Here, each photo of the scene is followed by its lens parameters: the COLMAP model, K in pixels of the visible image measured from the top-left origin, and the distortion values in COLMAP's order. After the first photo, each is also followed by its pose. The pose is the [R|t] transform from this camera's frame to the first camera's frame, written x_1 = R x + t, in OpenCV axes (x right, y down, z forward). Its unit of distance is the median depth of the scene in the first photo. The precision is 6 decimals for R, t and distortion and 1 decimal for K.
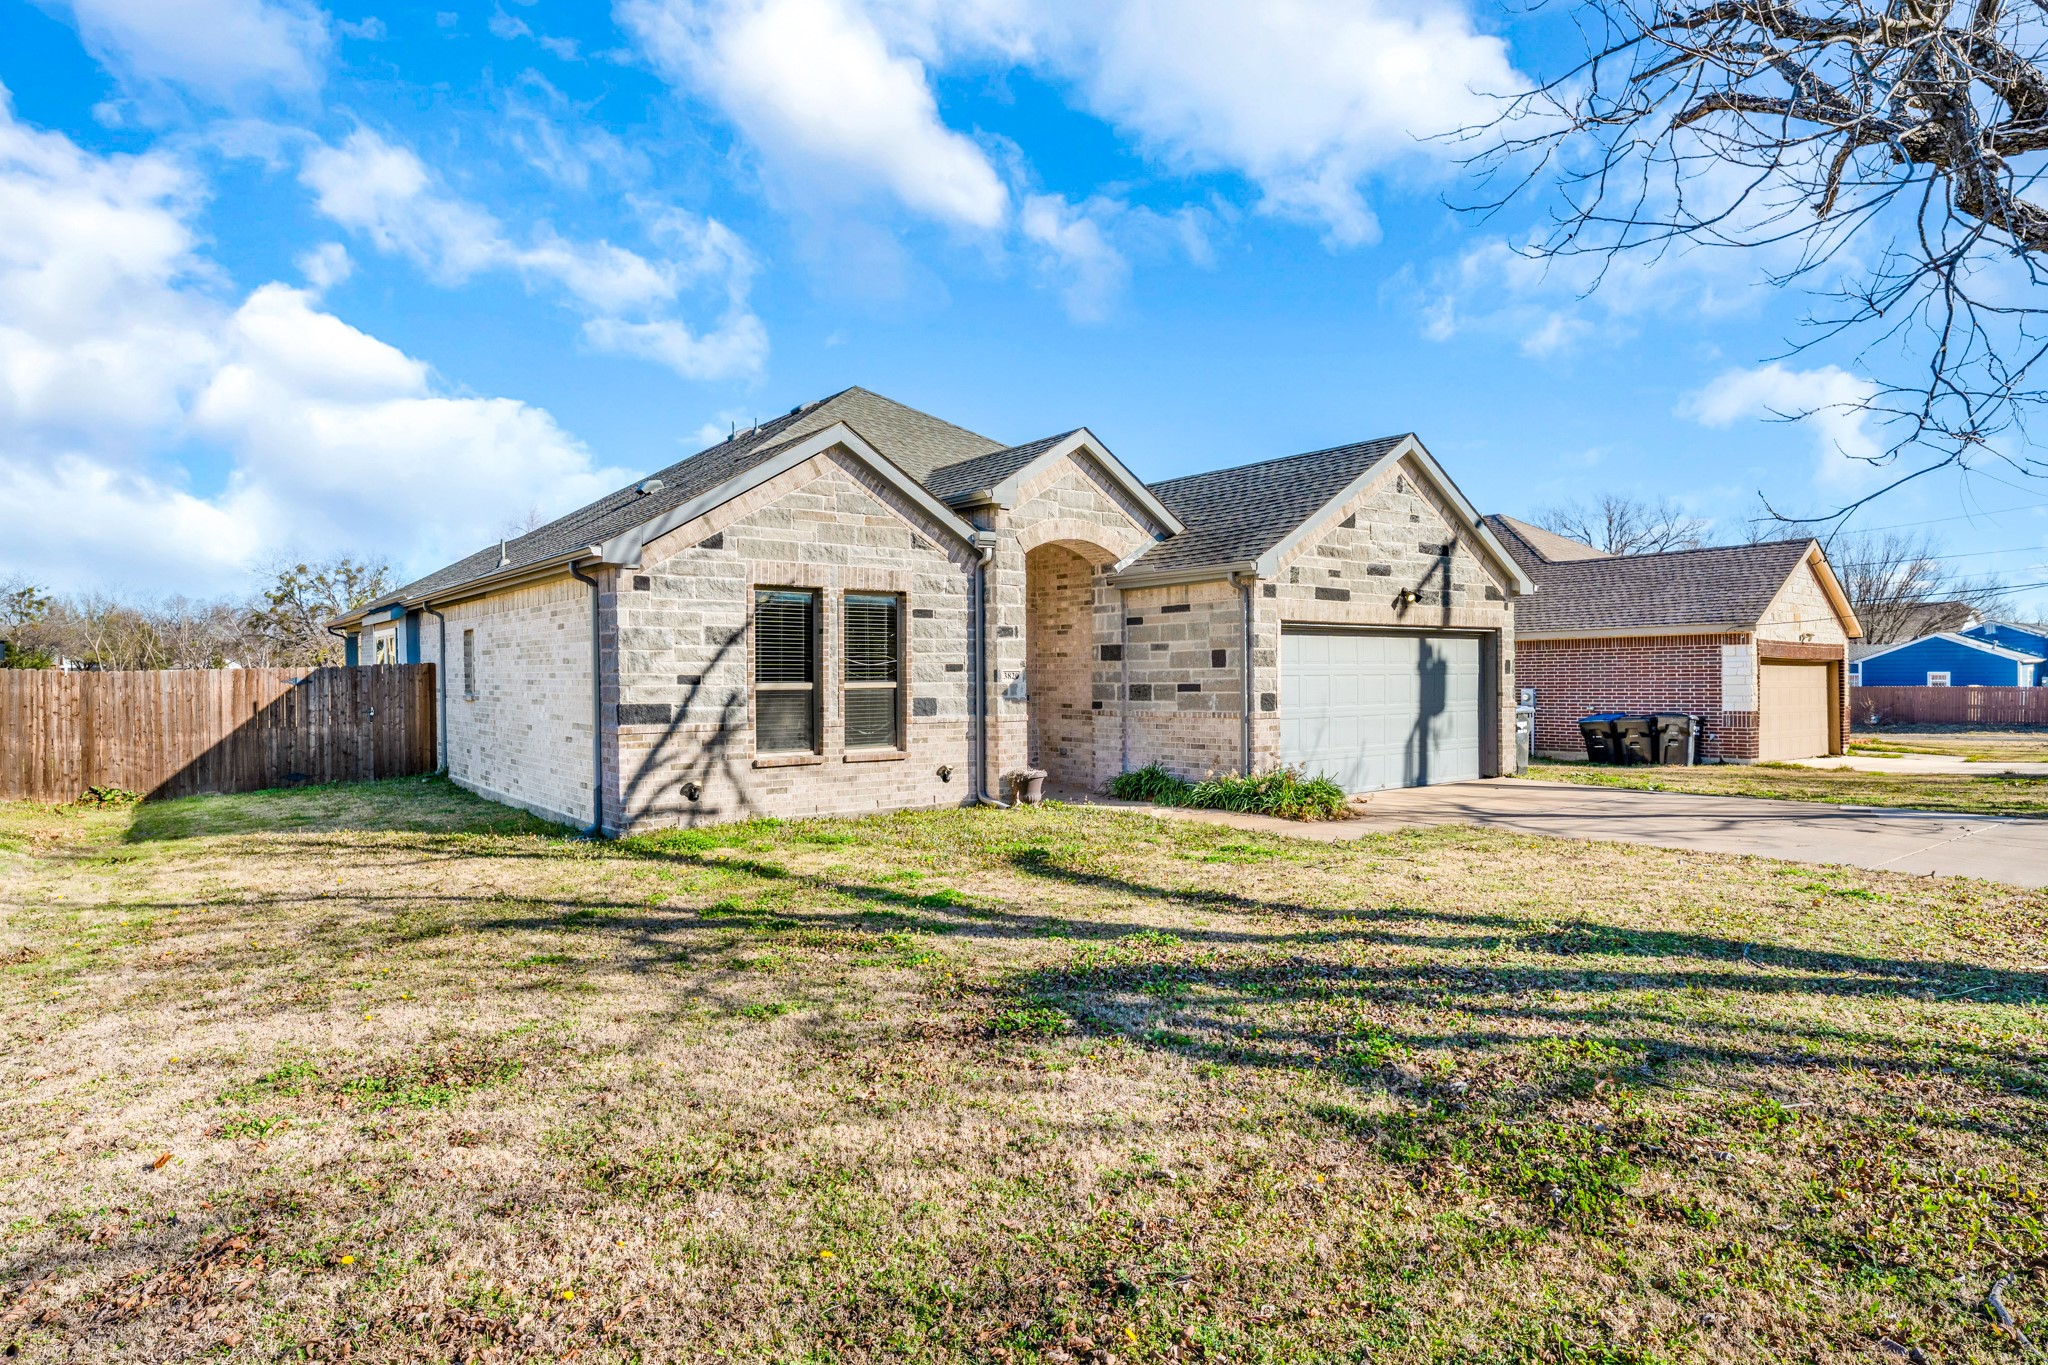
lens RADIAL K [[1131.6, 0, 1024.0], [0, 1131.6, 682.5], [0, 0, 1]] dist [-0.001755, -0.000118]
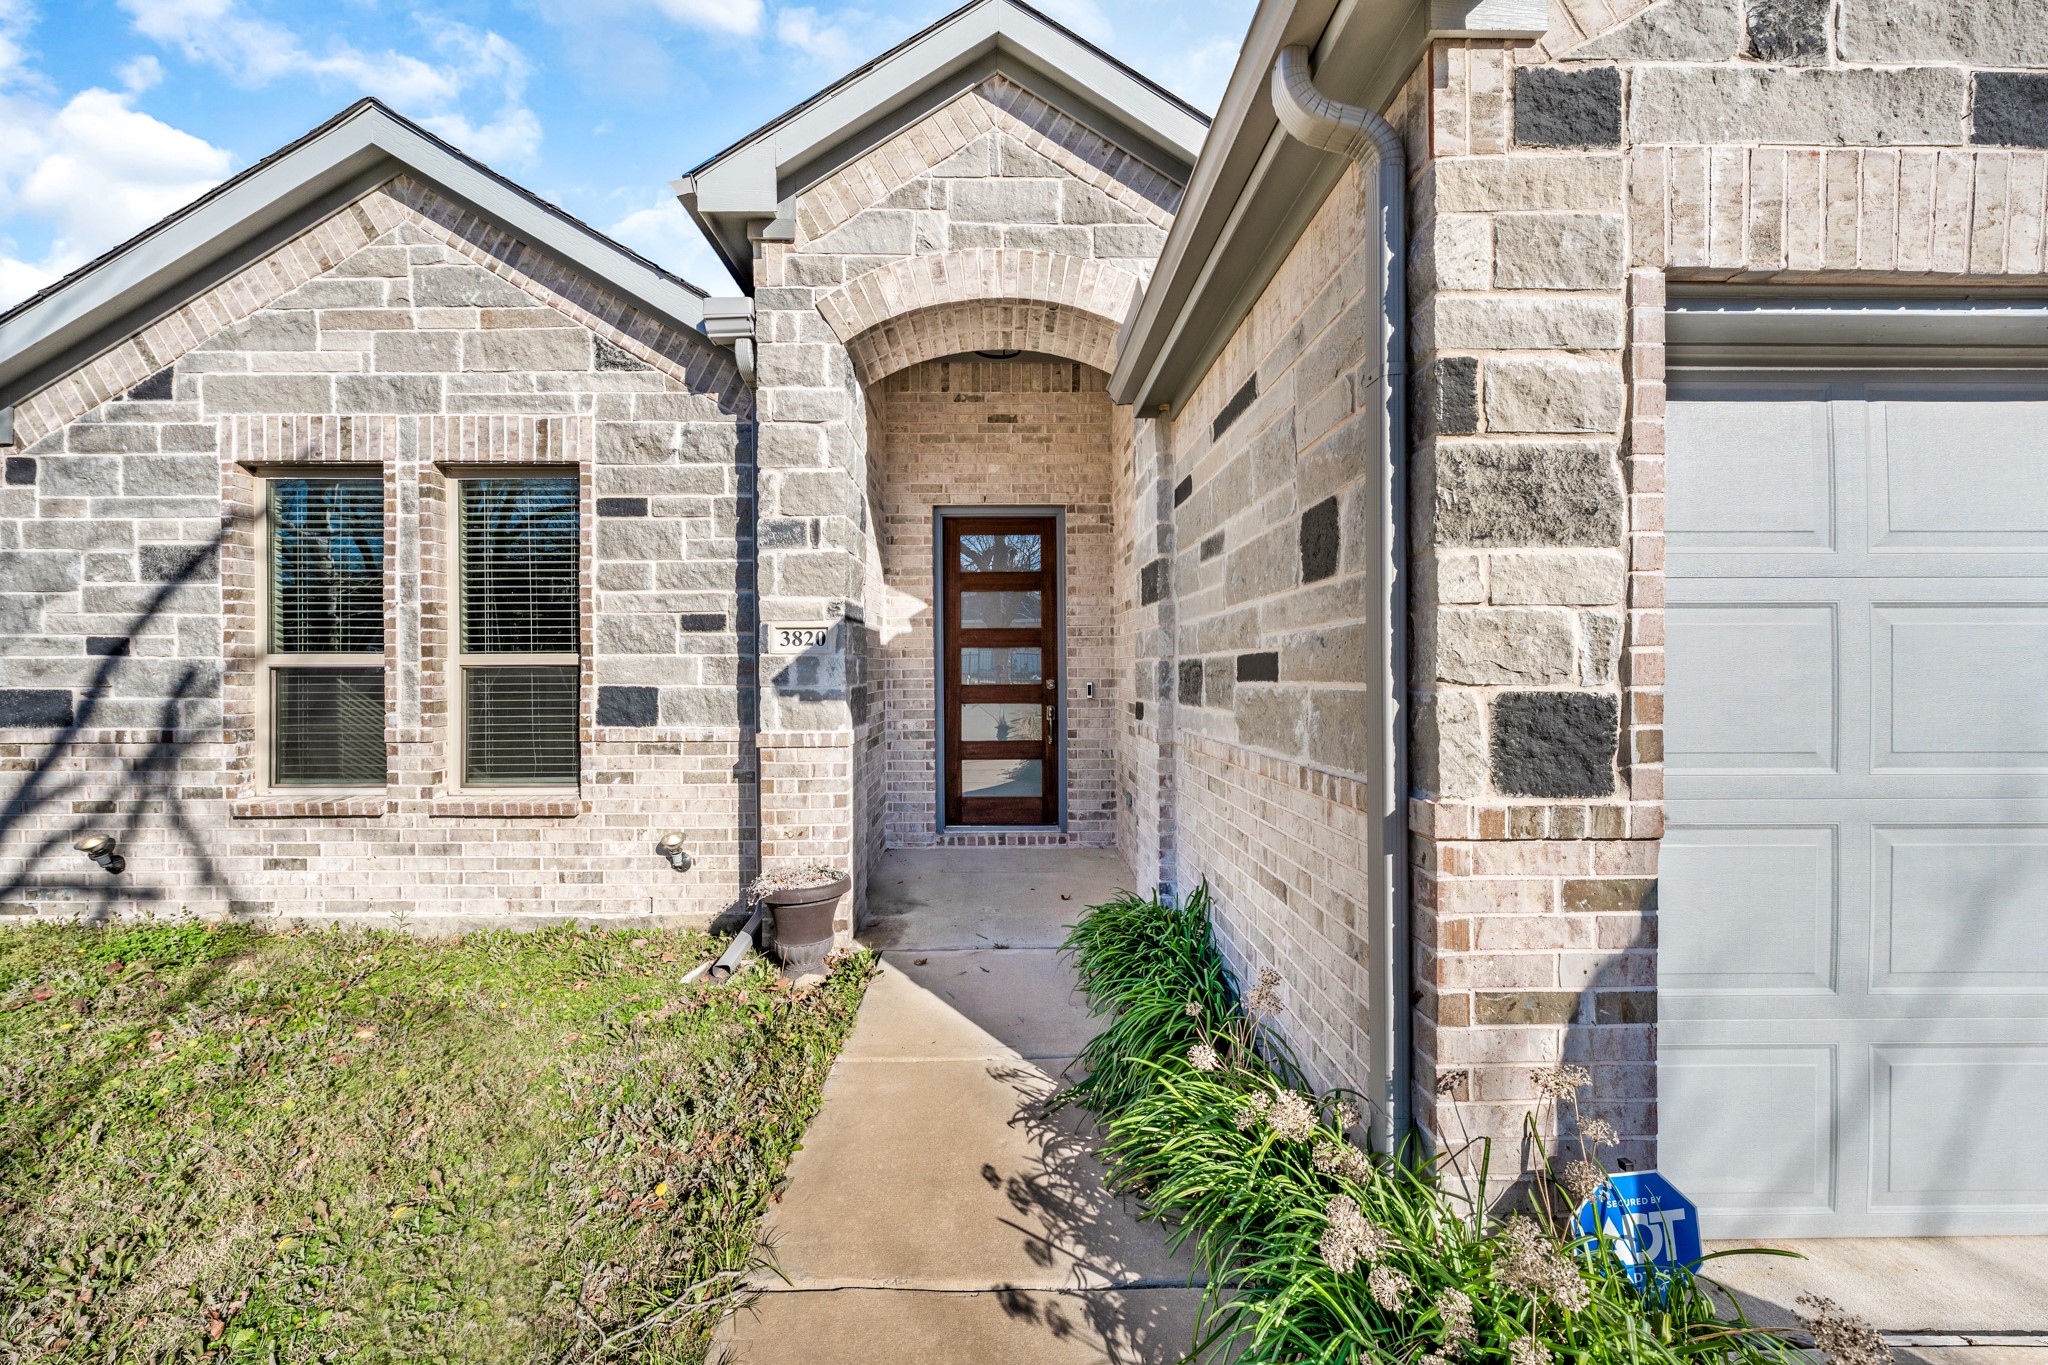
lens RADIAL K [[710.1, 0, 1006.1], [0, 710.1, 671.9], [0, 0, 1]] dist [-0.000402, 0.000093]
pose [[0.793345, 0.003466, -0.608762, 0.216439], [-0.005739, 0.999982, -0.001786, 0.006927], [0.608745, 0.004911, 0.793351, 0.865201]]
